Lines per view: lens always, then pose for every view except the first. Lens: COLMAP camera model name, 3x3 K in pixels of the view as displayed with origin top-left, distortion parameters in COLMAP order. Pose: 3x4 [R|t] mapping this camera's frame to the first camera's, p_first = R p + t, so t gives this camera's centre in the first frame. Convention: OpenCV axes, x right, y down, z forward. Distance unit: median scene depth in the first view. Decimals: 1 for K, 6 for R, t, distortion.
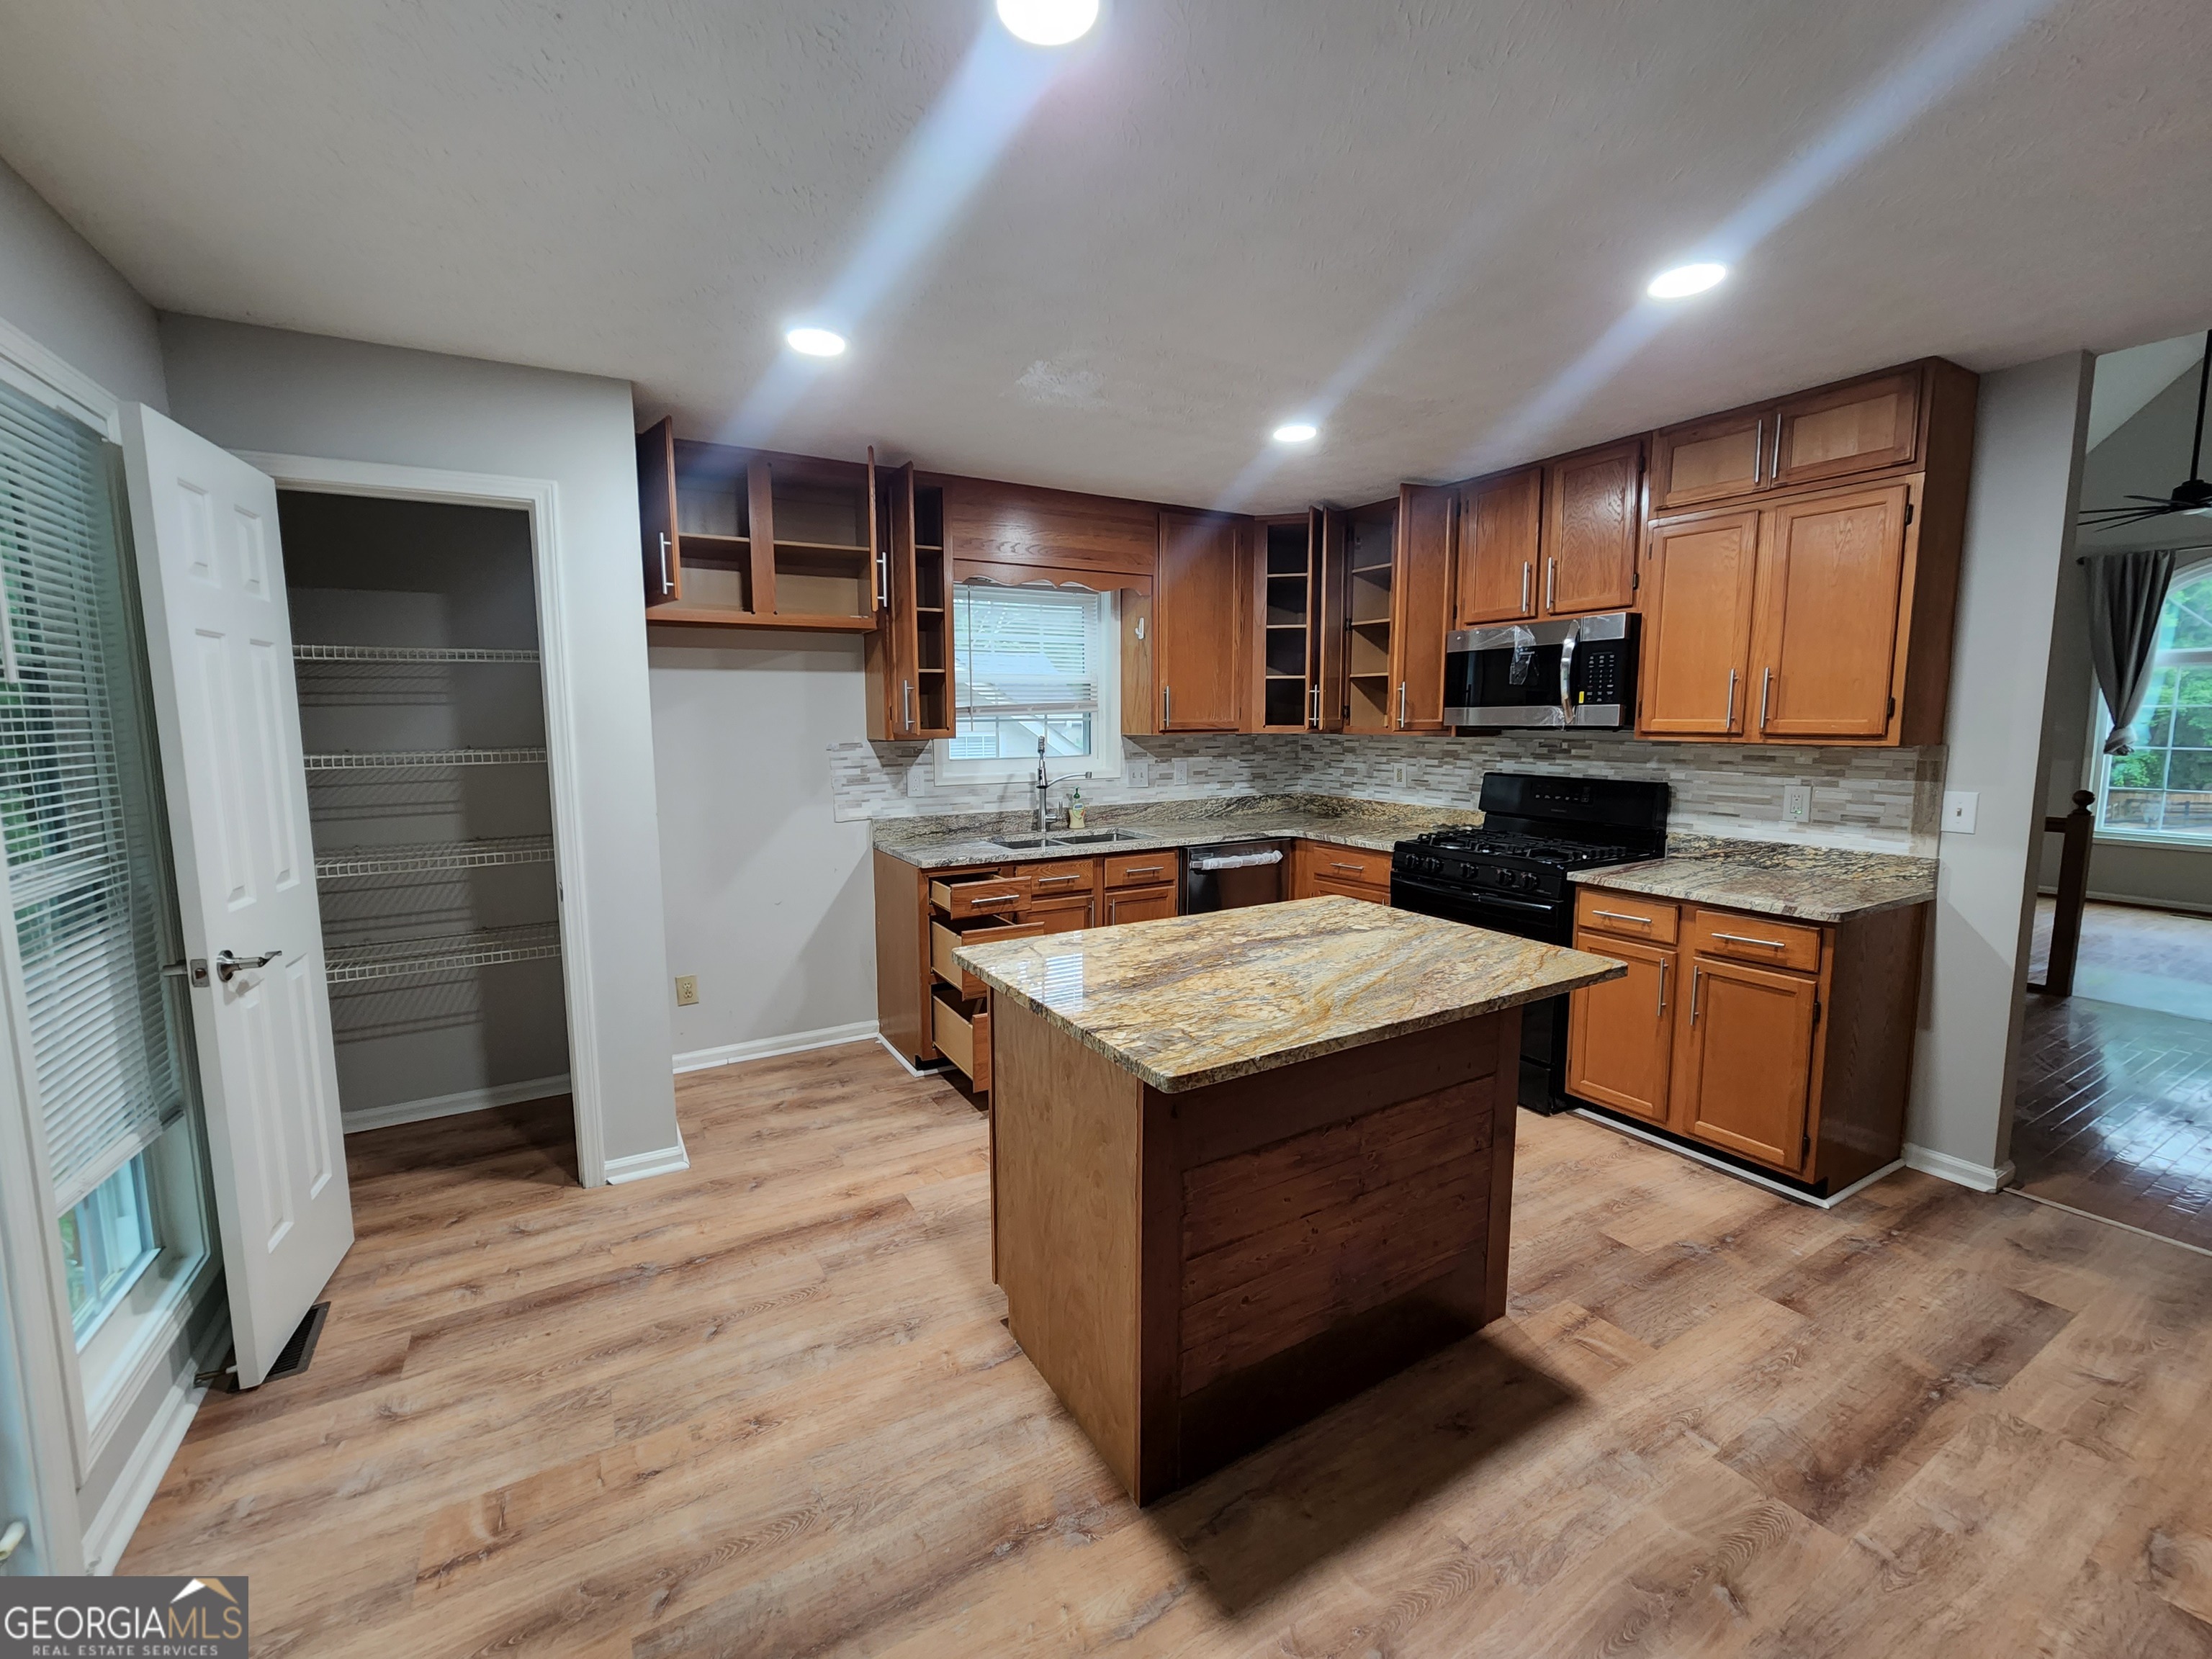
lens RADIAL K [[914.6, 0, 1086.0], [0, 914.6, 822.4], [0, 0, 1]] dist [-0.003422, -0.000647]
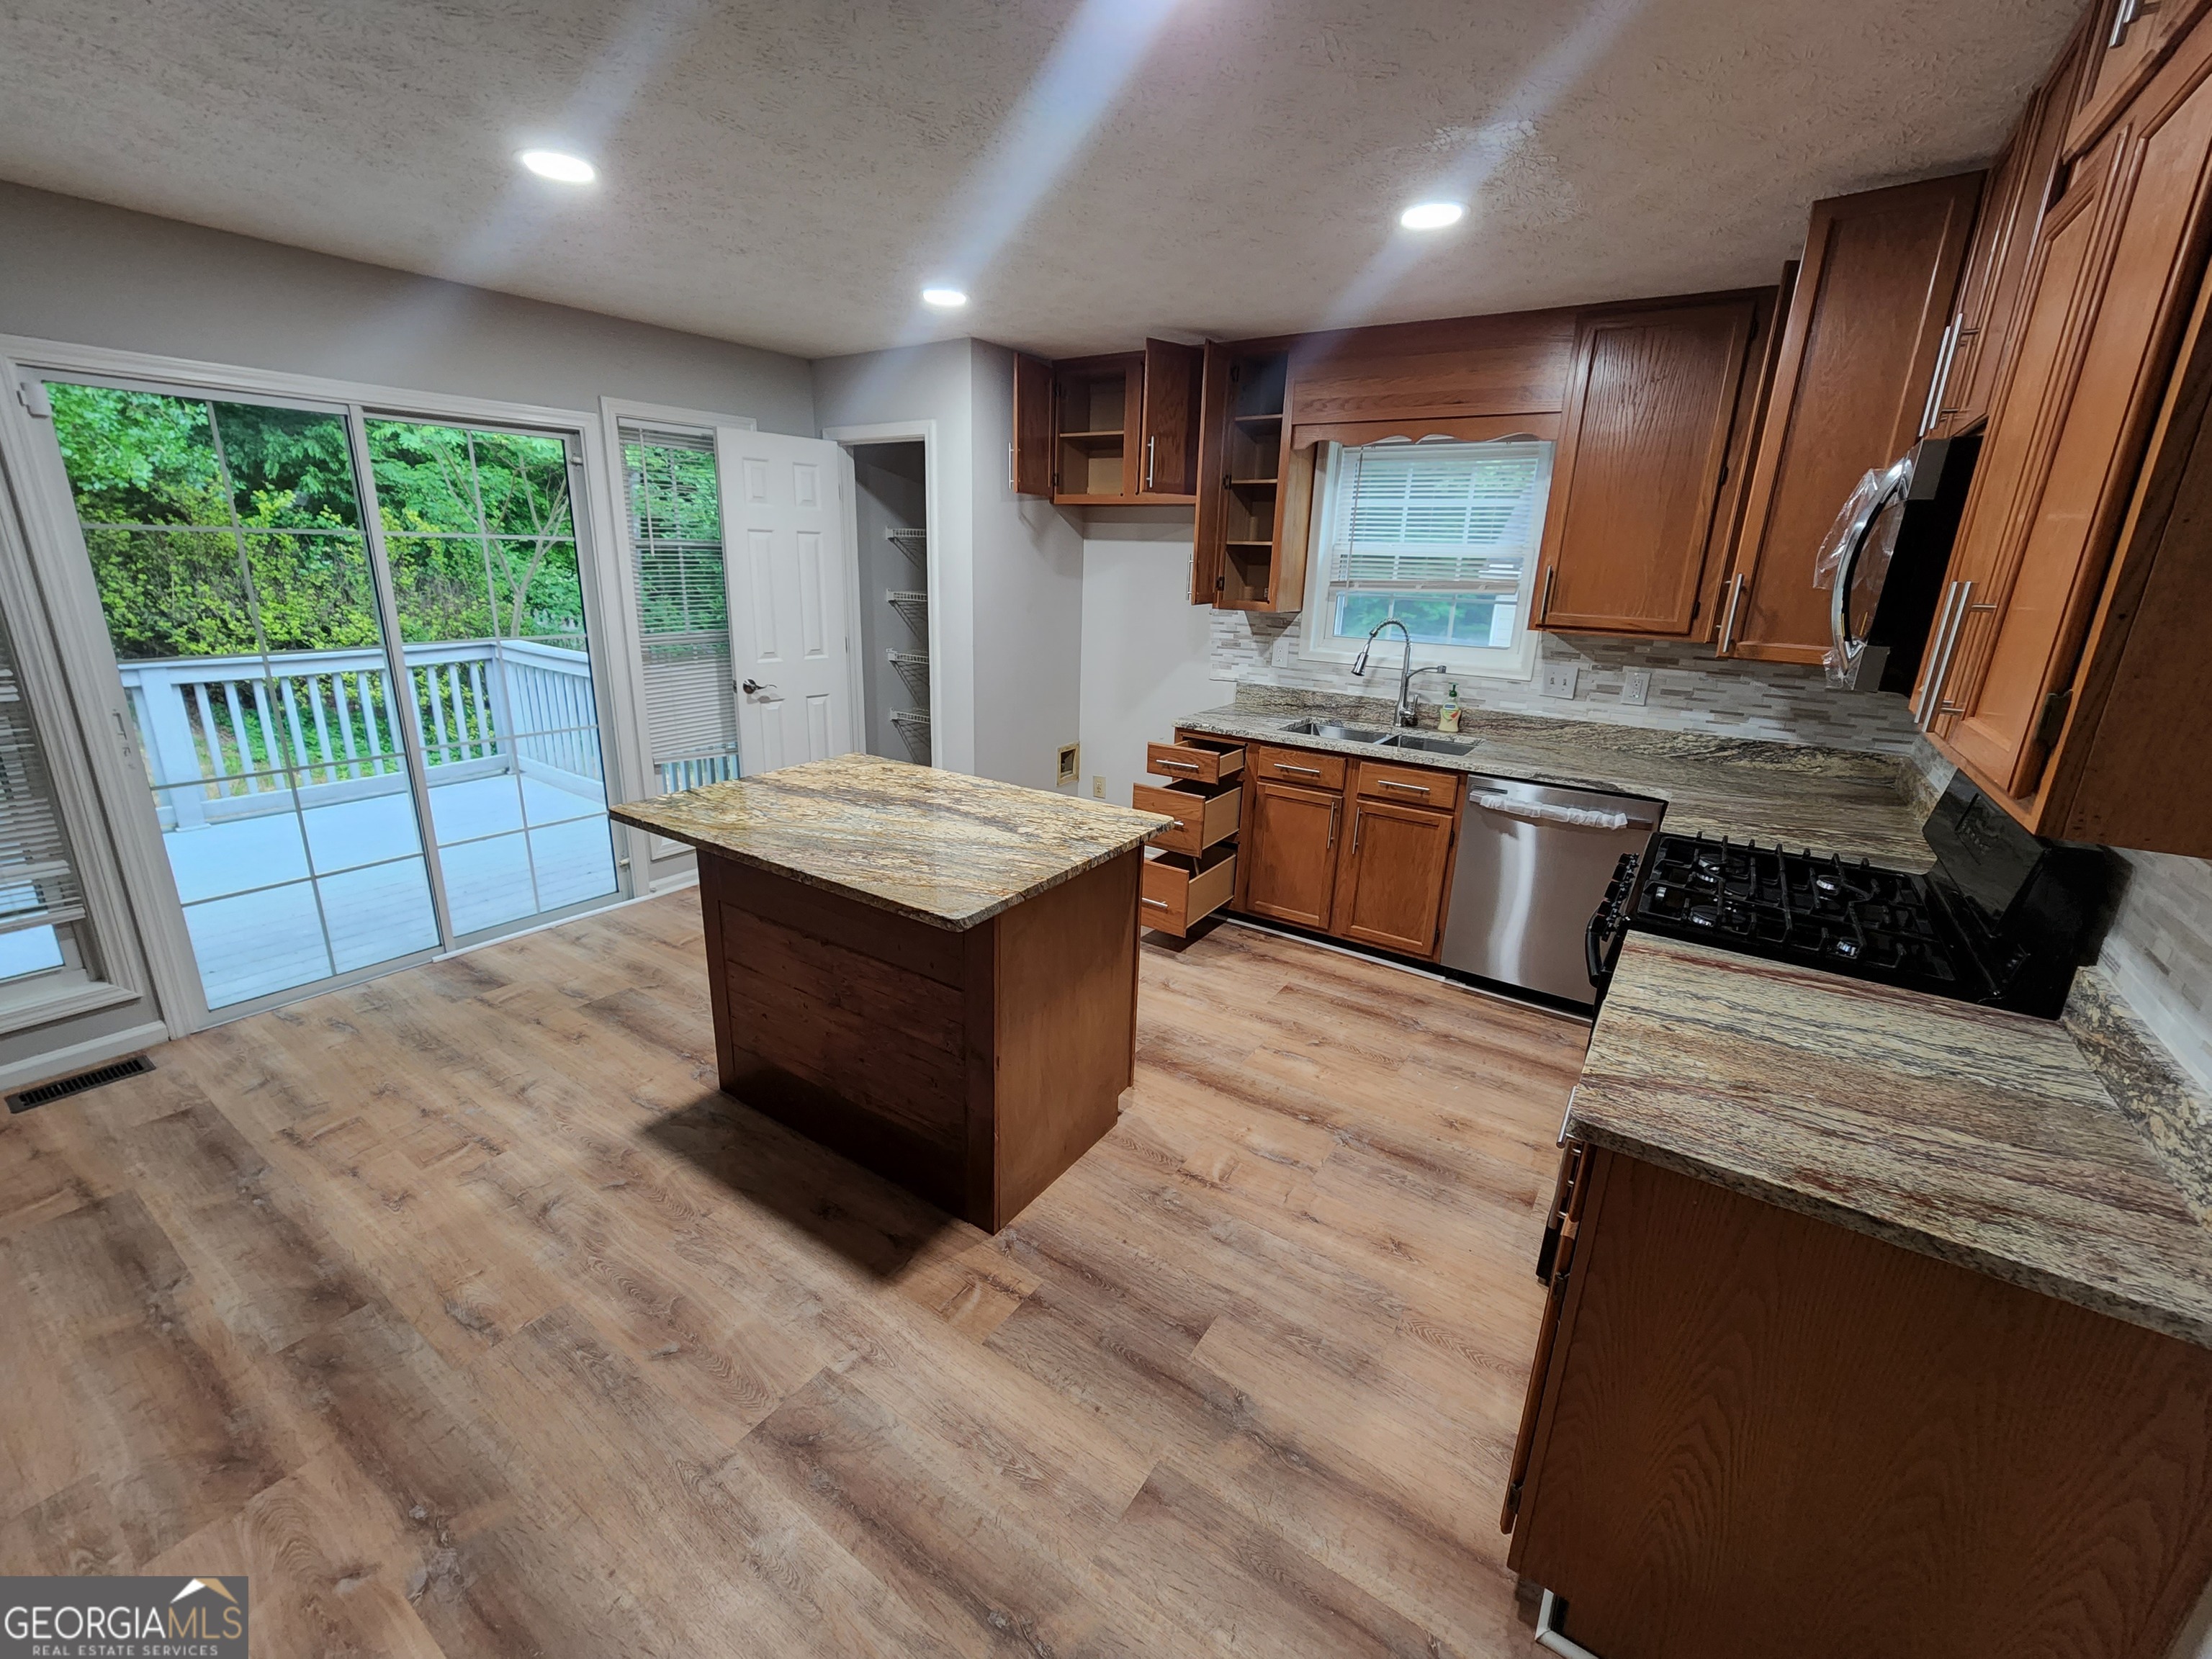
lens RADIAL K [[914.6, 0, 1086.2], [0, 914.6, 820.4], [0, 0, 1]] dist [-0.003422, -0.000647]
pose [[0.434460, 0.272910, -0.858350, 0.693189], [-0.133736, 0.961973, 0.238165, -0.082992], [0.890707, 0.011319, 0.454436, 0.354643]]
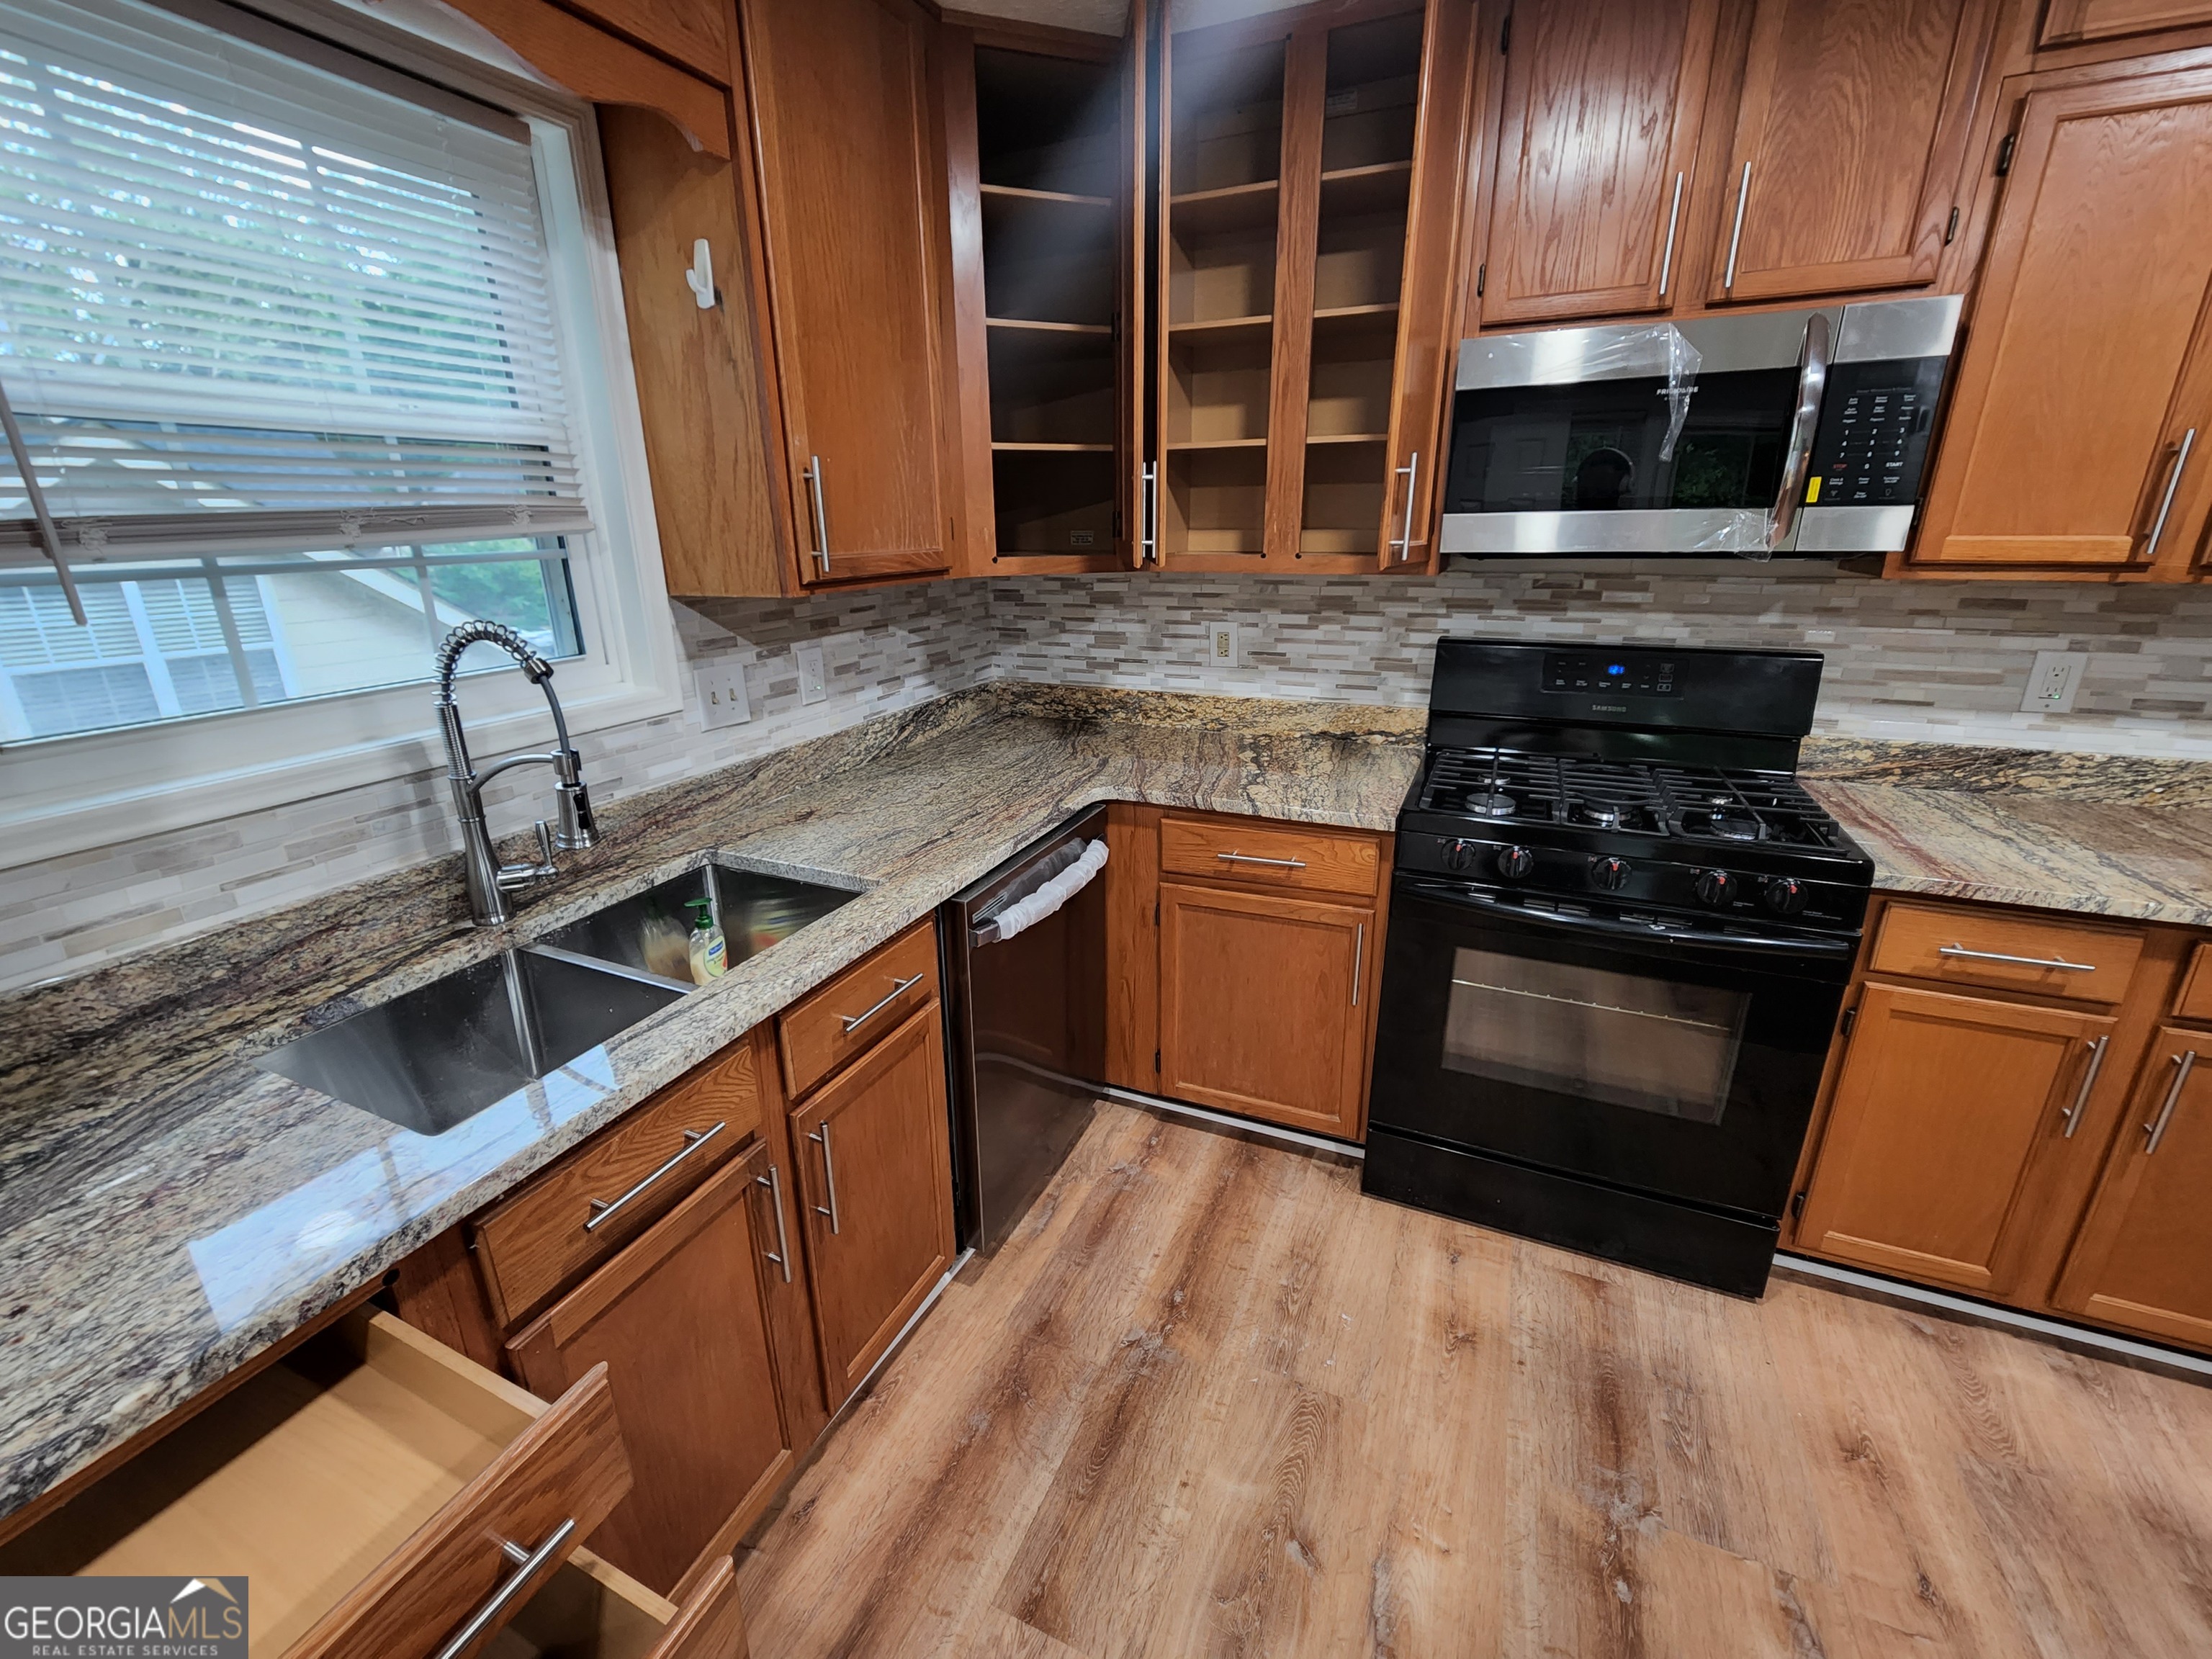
lens RADIAL K [[914.6, 0, 1076.9], [0, 914.6, 819.6], [0, 0, 1]] dist [-0.003422, -0.000647]
pose [[0.812173, -0.188108, 0.552260, -0.057836], [0.078332, 0.973183, 0.216283, -0.088028], [-0.578134, -0.132399, 0.805128, 0.701422]]
